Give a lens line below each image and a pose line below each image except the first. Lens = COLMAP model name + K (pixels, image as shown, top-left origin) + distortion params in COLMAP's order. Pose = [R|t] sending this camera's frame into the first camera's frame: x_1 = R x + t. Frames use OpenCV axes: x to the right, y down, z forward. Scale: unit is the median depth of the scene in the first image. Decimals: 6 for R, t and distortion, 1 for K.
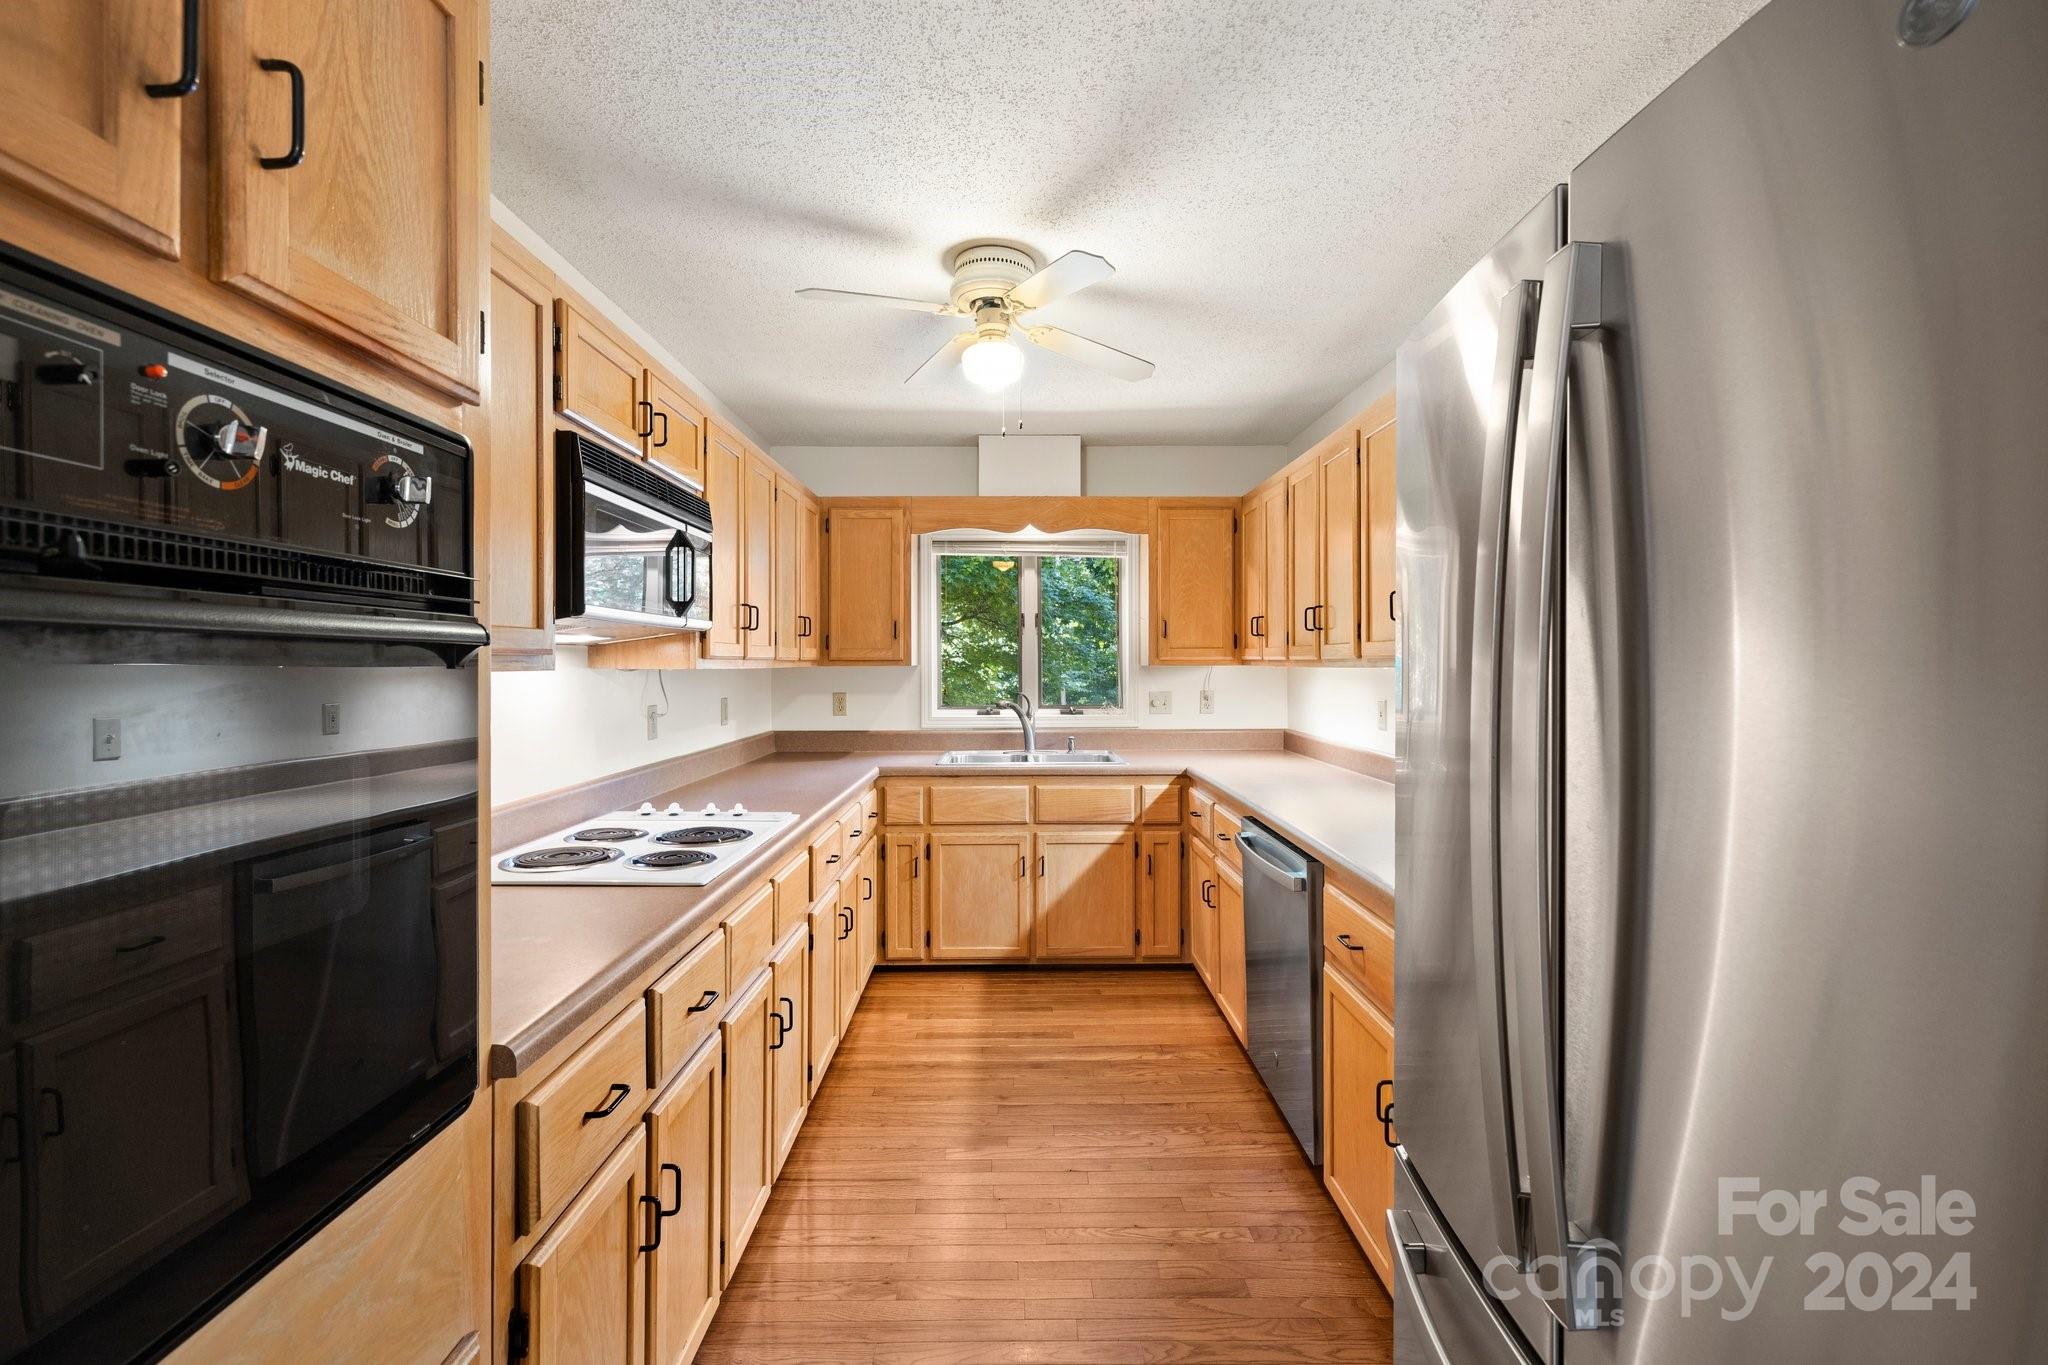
lens RADIAL K [[865.0, 0, 1017.5], [0, 865.0, 671.9], [0, 0, 1]] dist [0.001063, 0.000120]
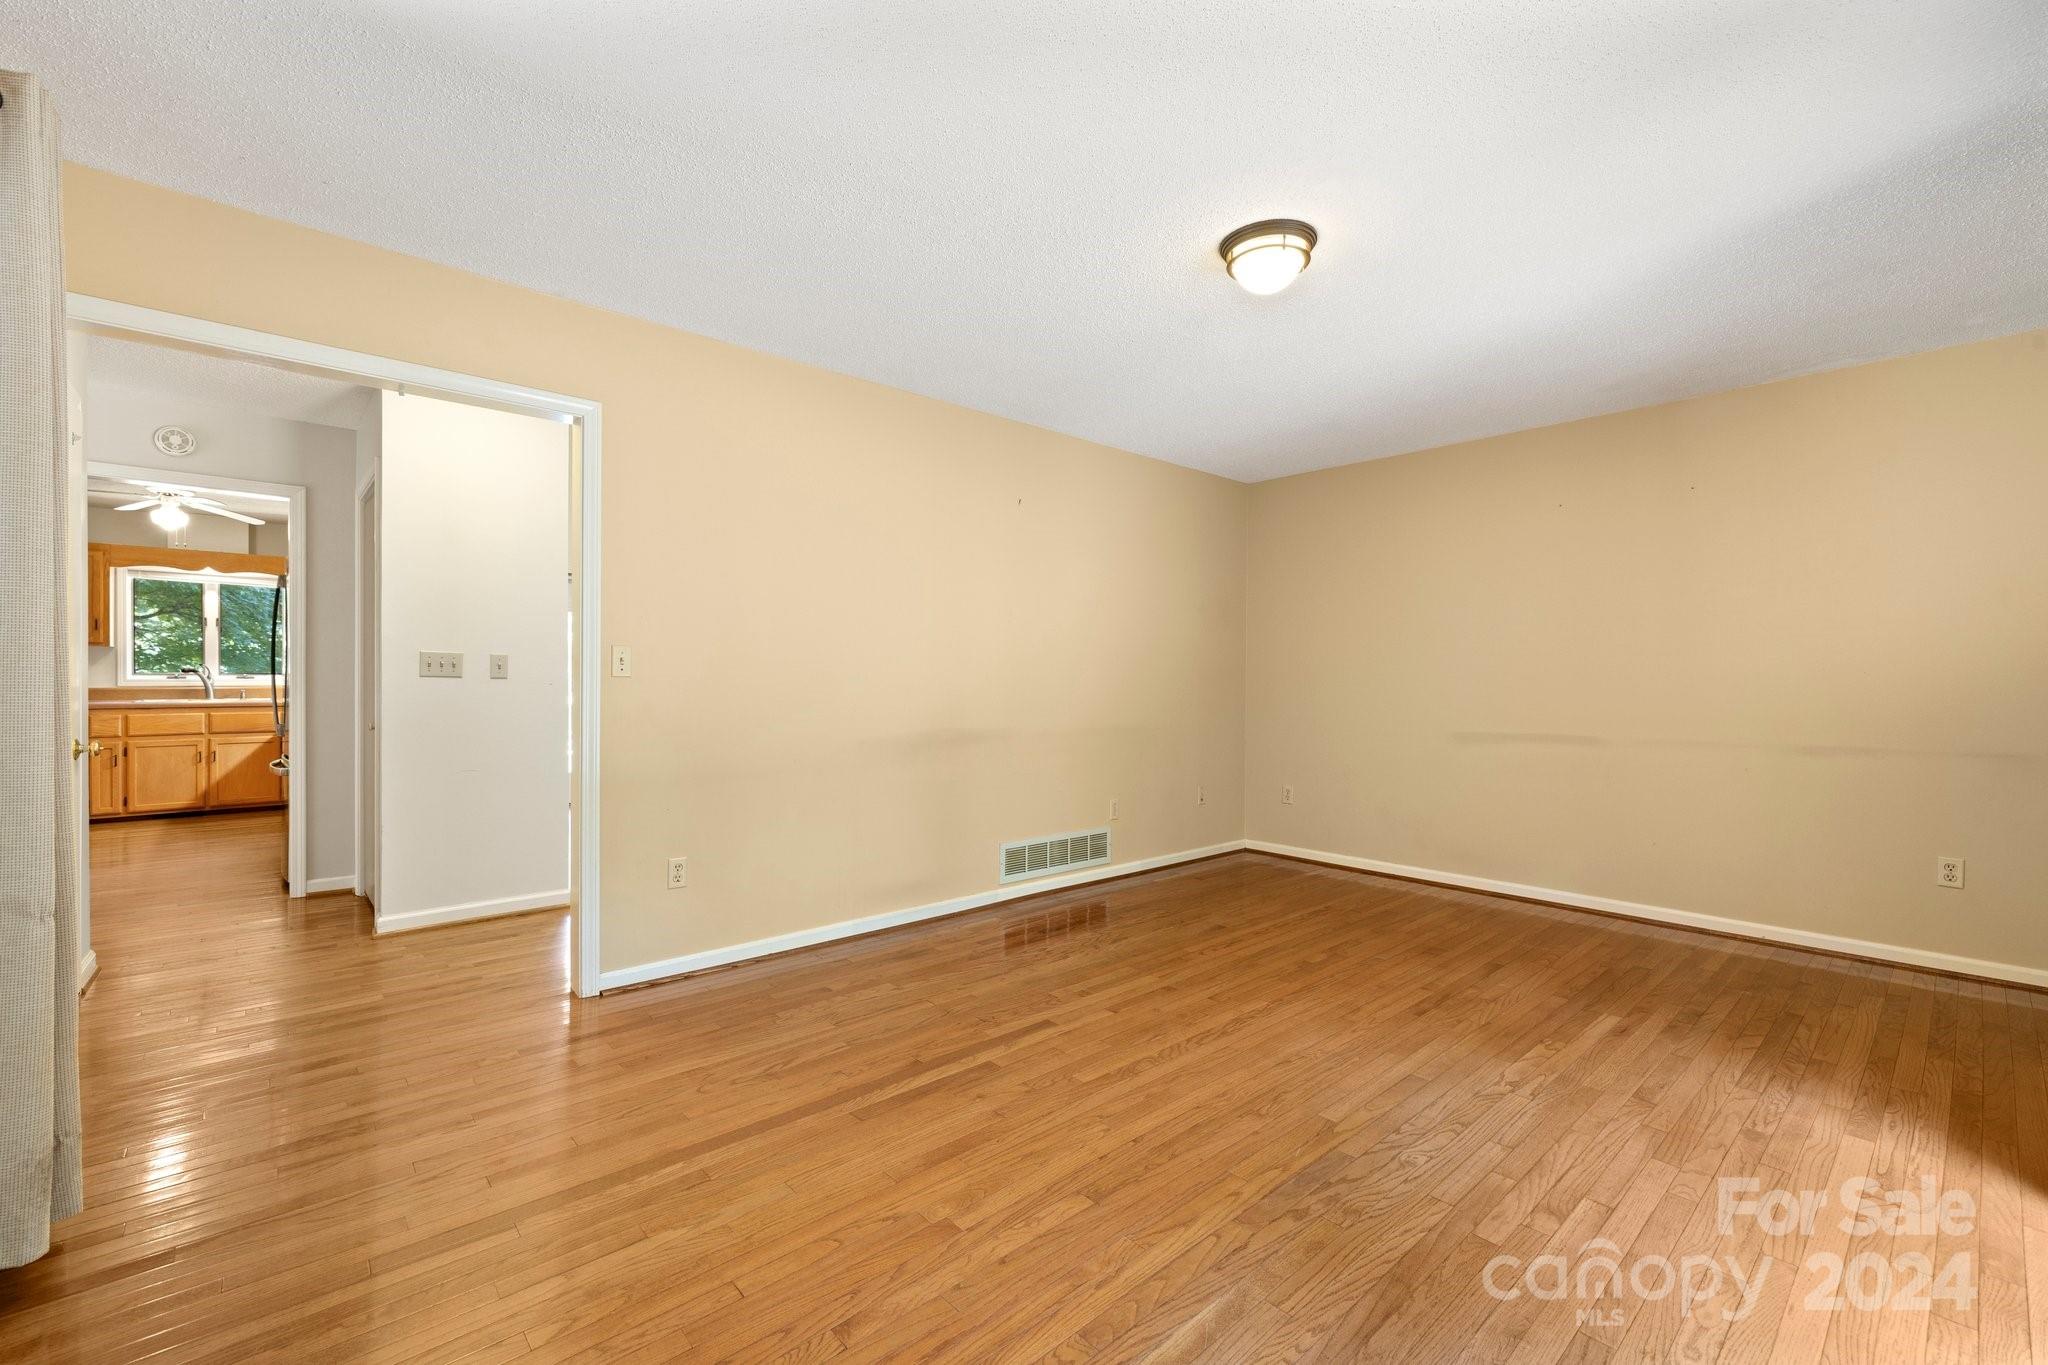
lens RADIAL K [[865.0, 0, 1017.5], [0, 865.0, 671.9], [0, 0, 1]] dist [0.001063, 0.000120]
pose [[0.755355, 0.002676, 0.655311, 0.111258], [0.002730, 0.999970, -0.007231, 0.062316], [-0.655311, 0.007251, 0.755325, -1.506287]]
